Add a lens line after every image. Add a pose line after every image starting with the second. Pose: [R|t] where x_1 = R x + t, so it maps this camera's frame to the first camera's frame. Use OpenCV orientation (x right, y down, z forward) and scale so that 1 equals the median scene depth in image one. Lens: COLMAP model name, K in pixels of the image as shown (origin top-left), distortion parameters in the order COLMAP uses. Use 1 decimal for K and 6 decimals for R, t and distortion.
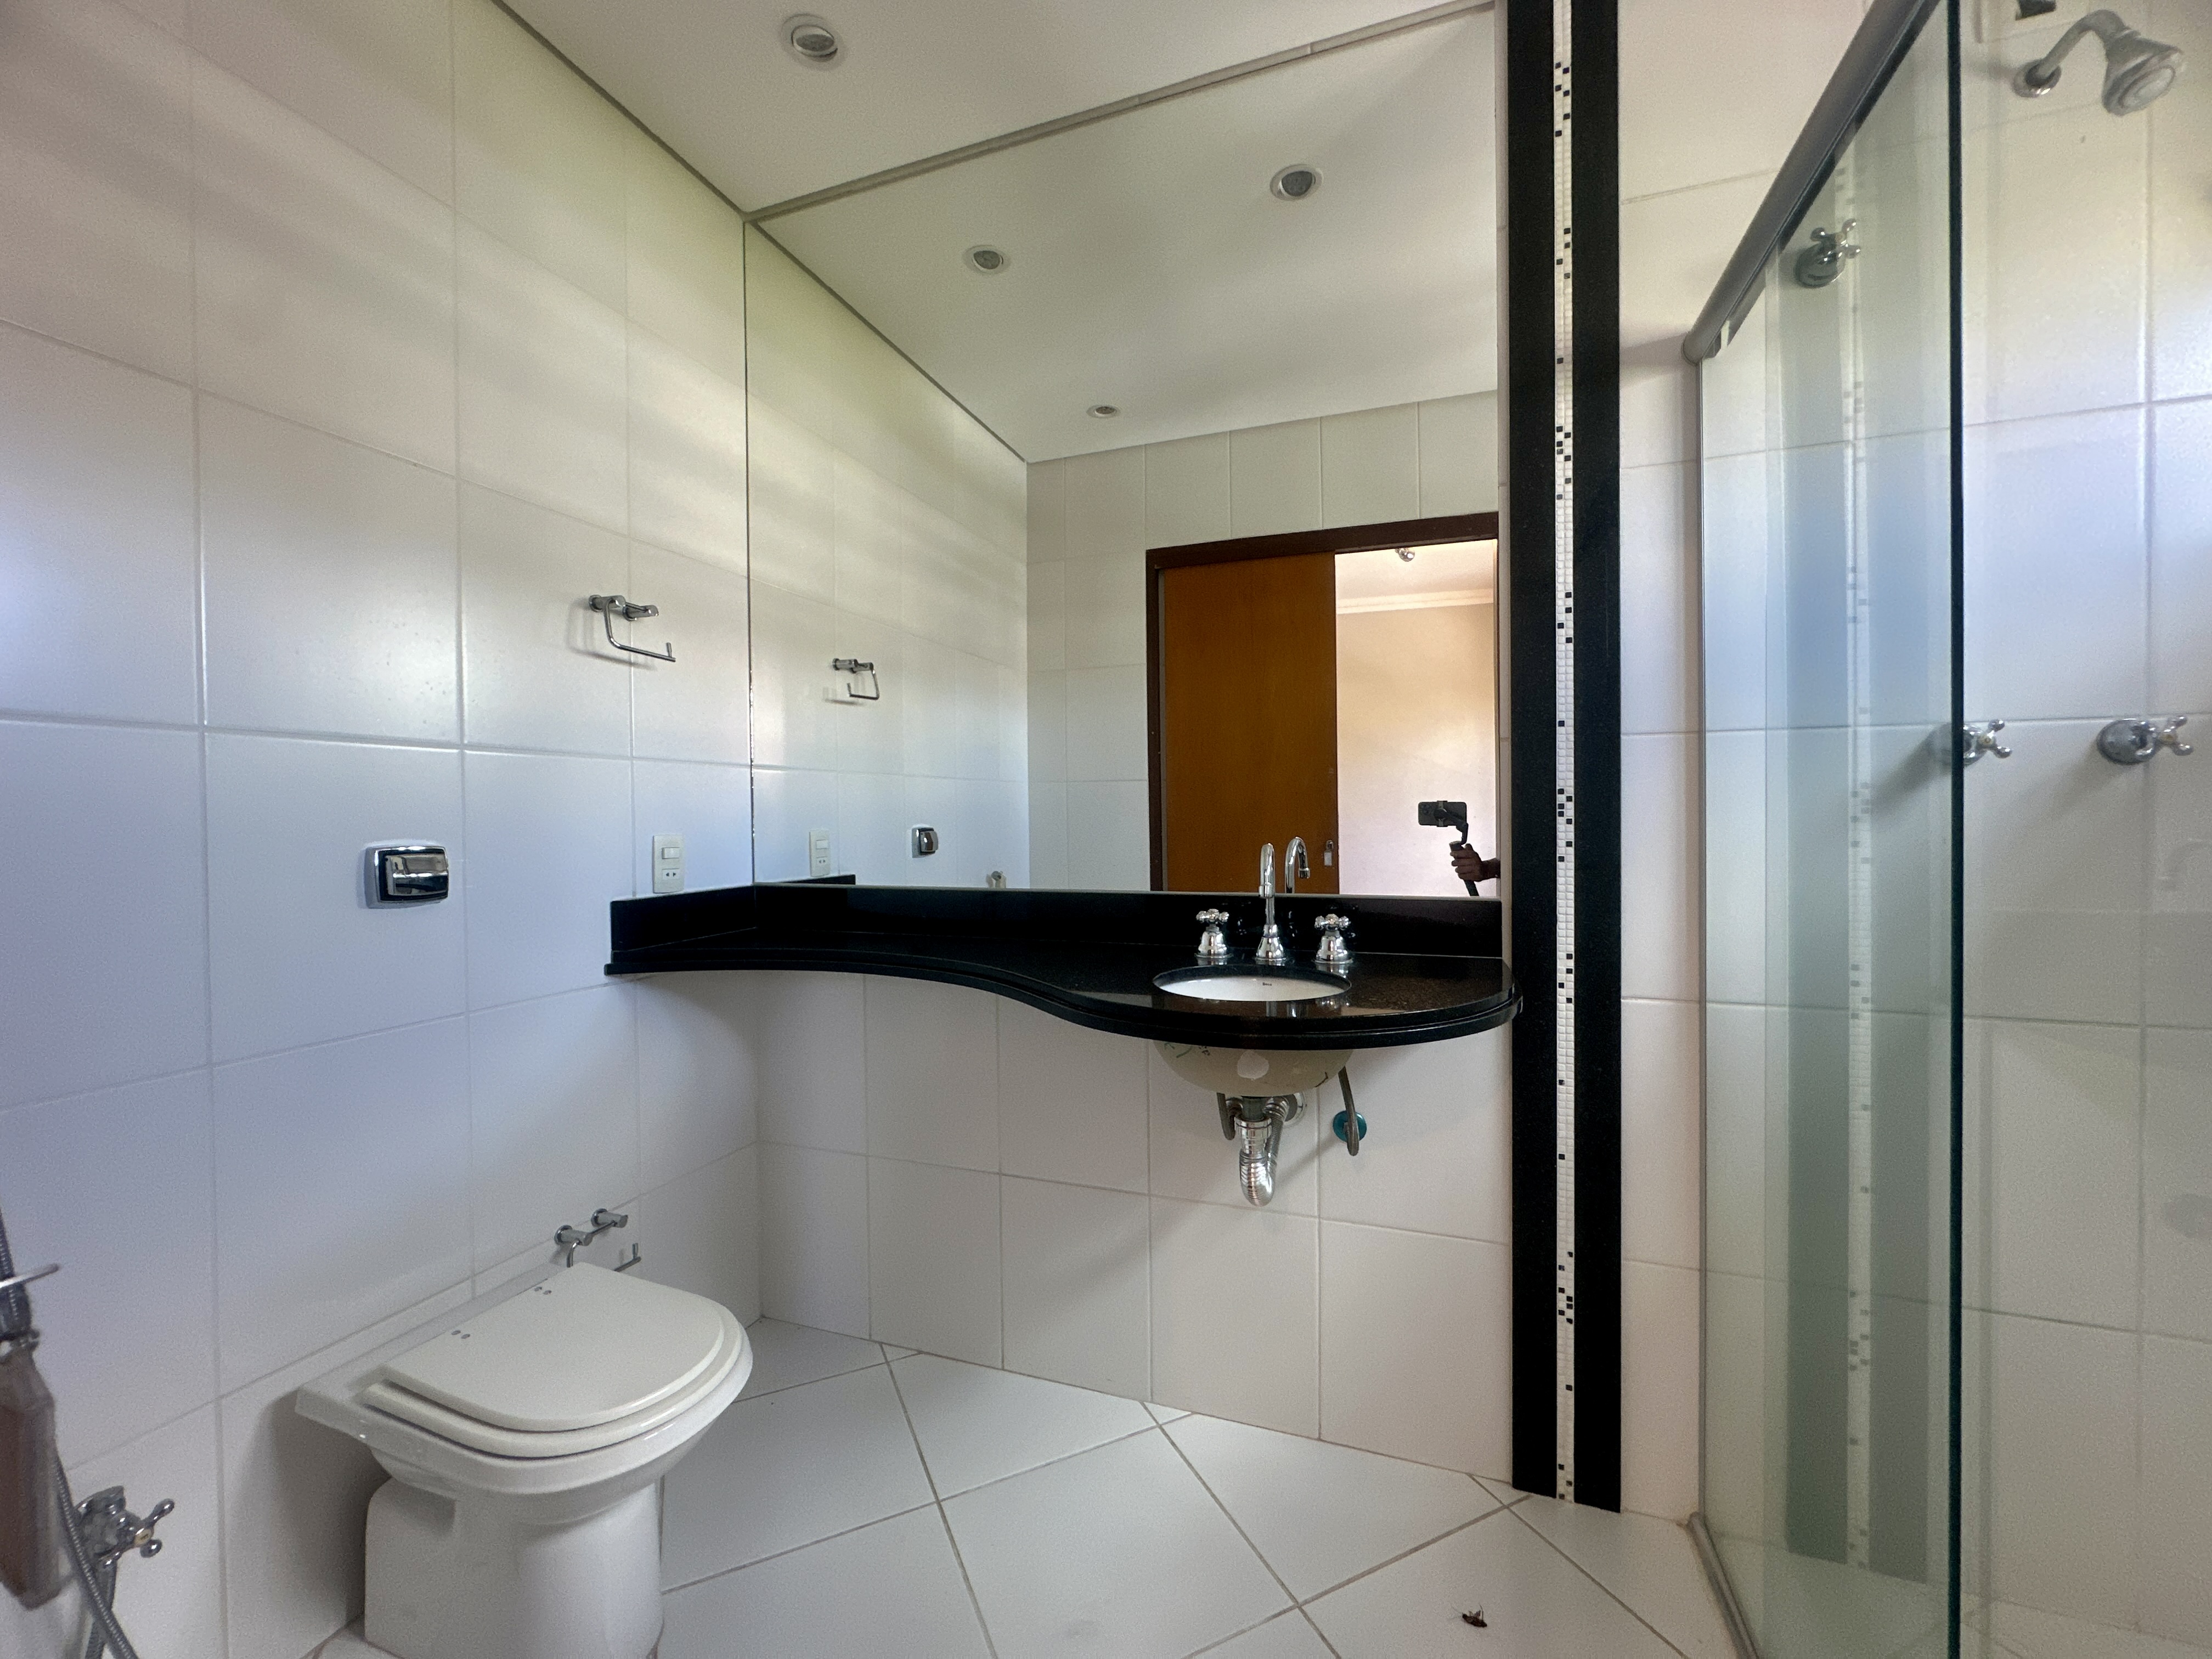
lens RADIAL K [[890.2, 0, 1099.8], [0, 890.2, 822.8], [0, 0, 1]] dist [-0.007982, 0.002482]
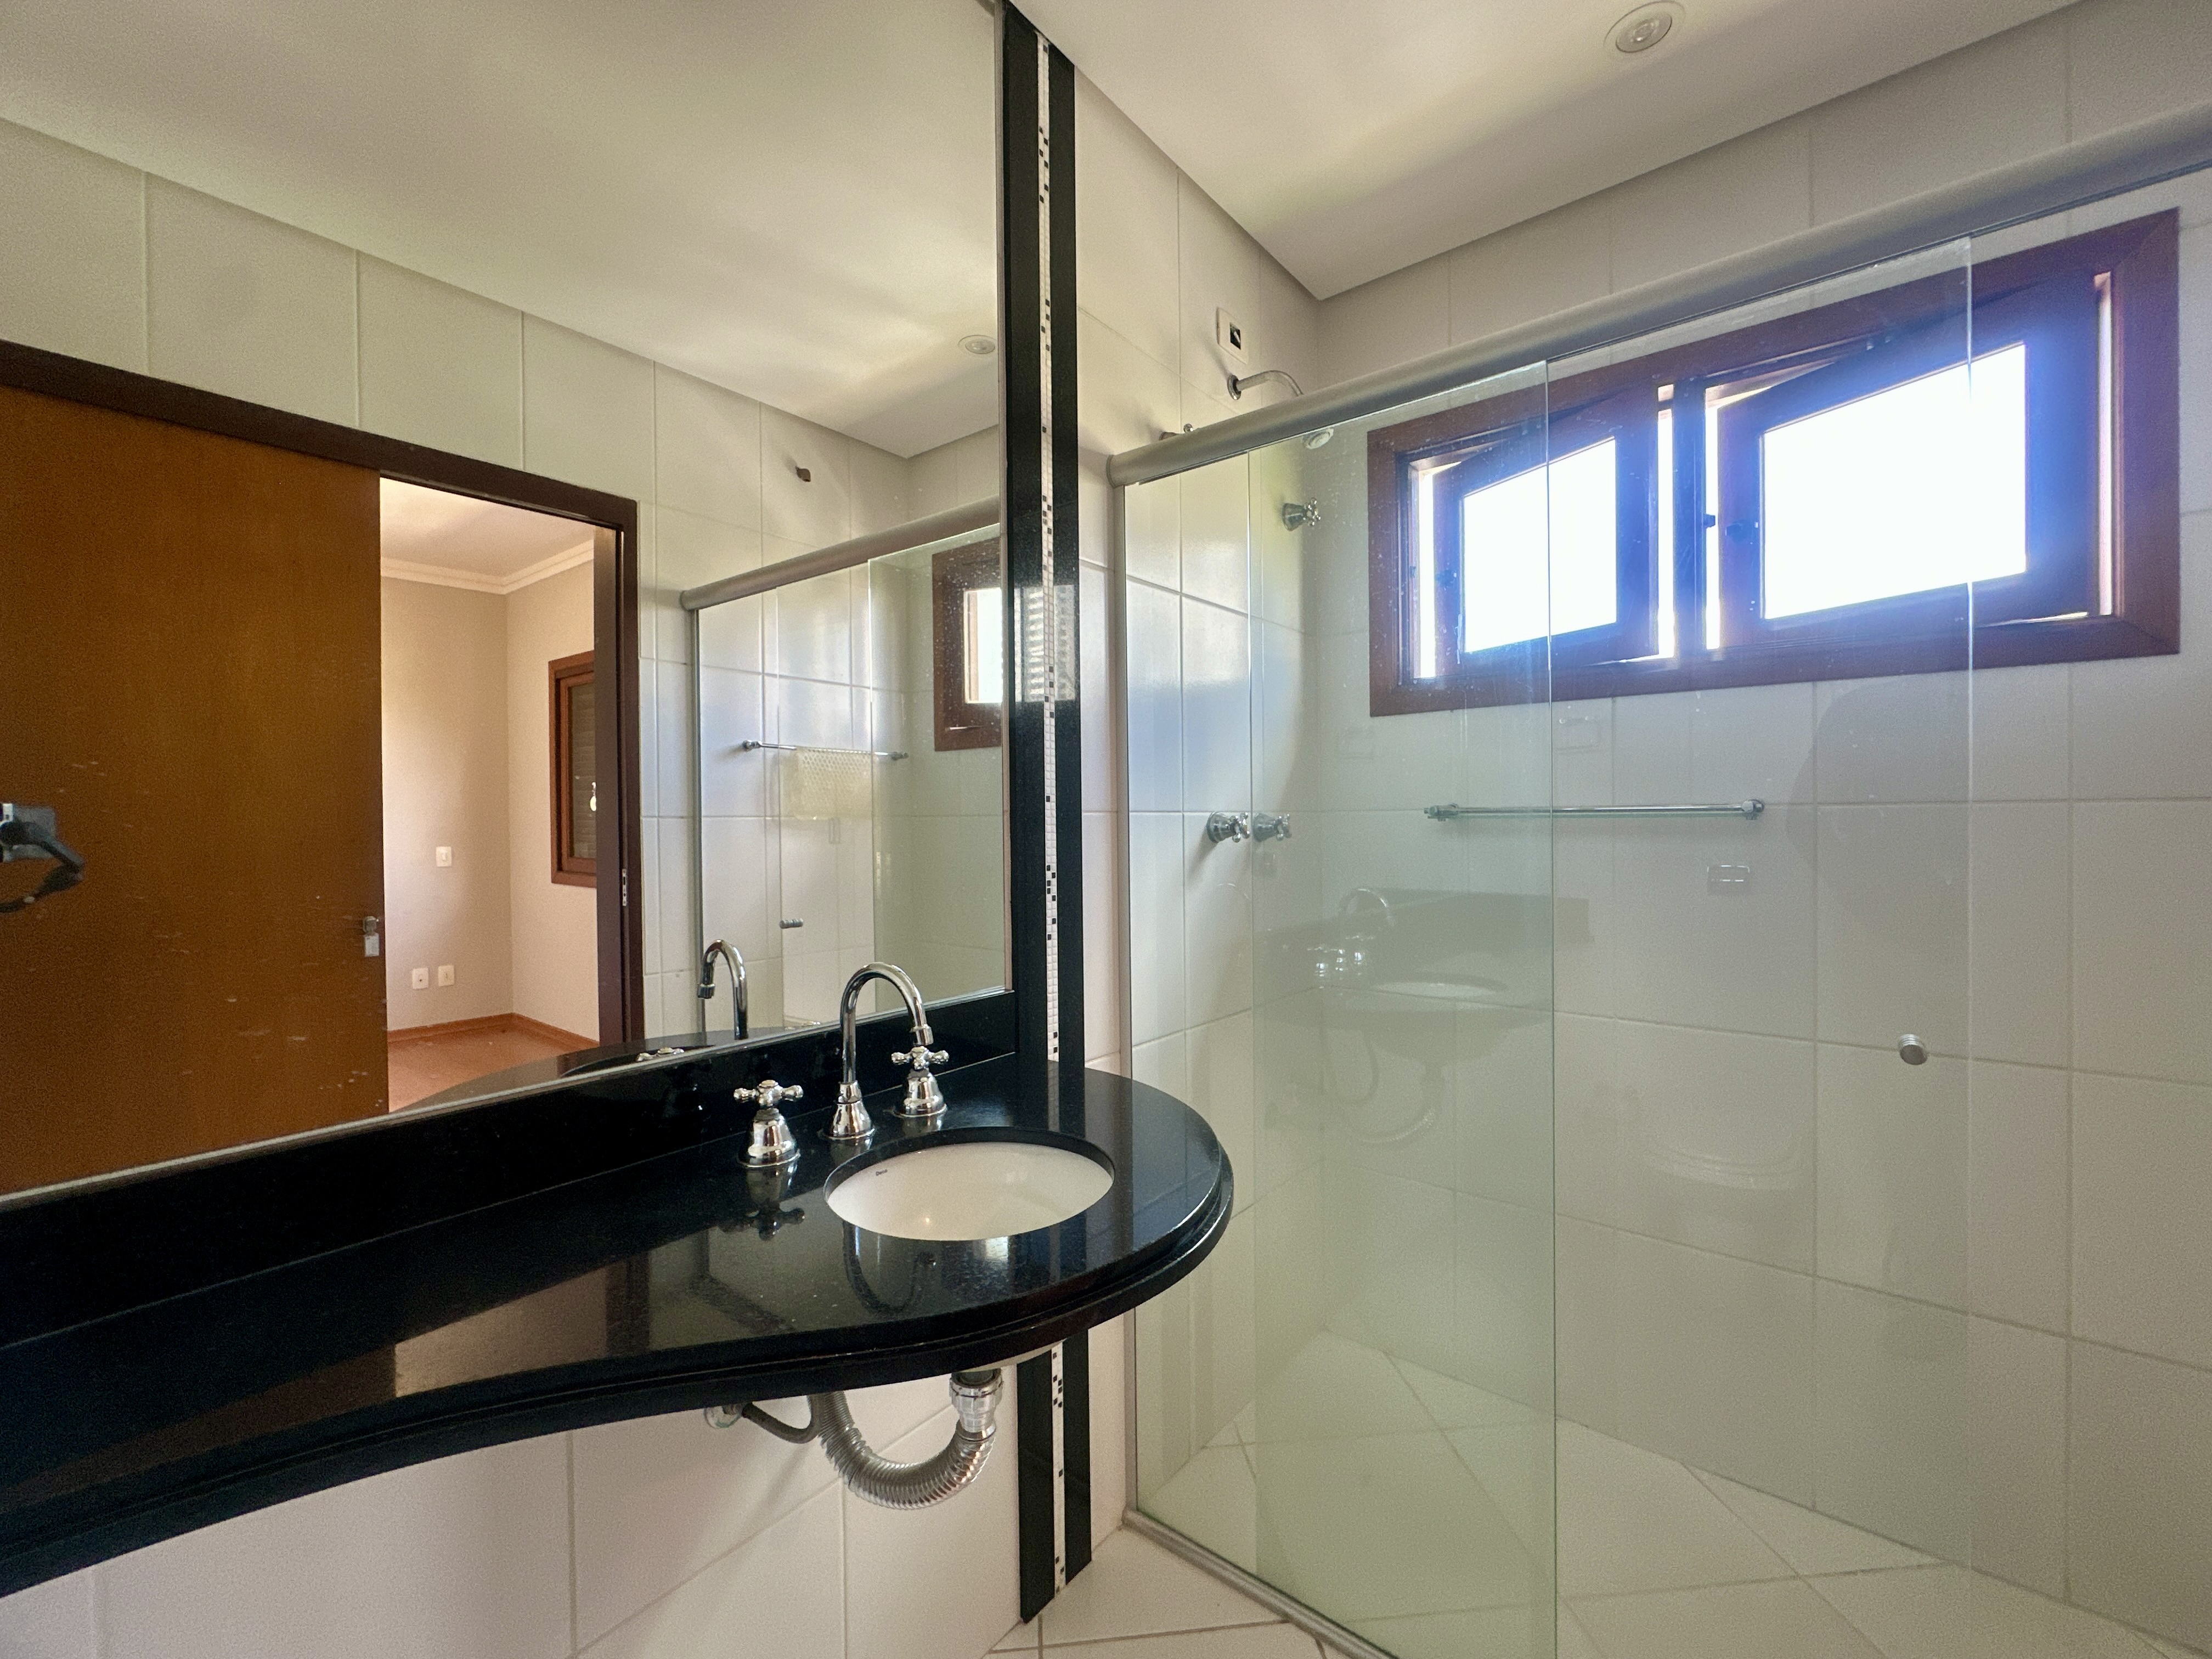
lens RADIAL K [[890.2, 0, 1114.6], [0, 890.2, 832.7], [0, 0, 1]] dist [-0.007982, 0.002482]
pose [[0.315210, 0.004413, 0.949012, -0.376014], [0.010411, 0.999913, -0.008108, -0.063443], [-0.948965, 0.012436, 0.315137, 0.598703]]
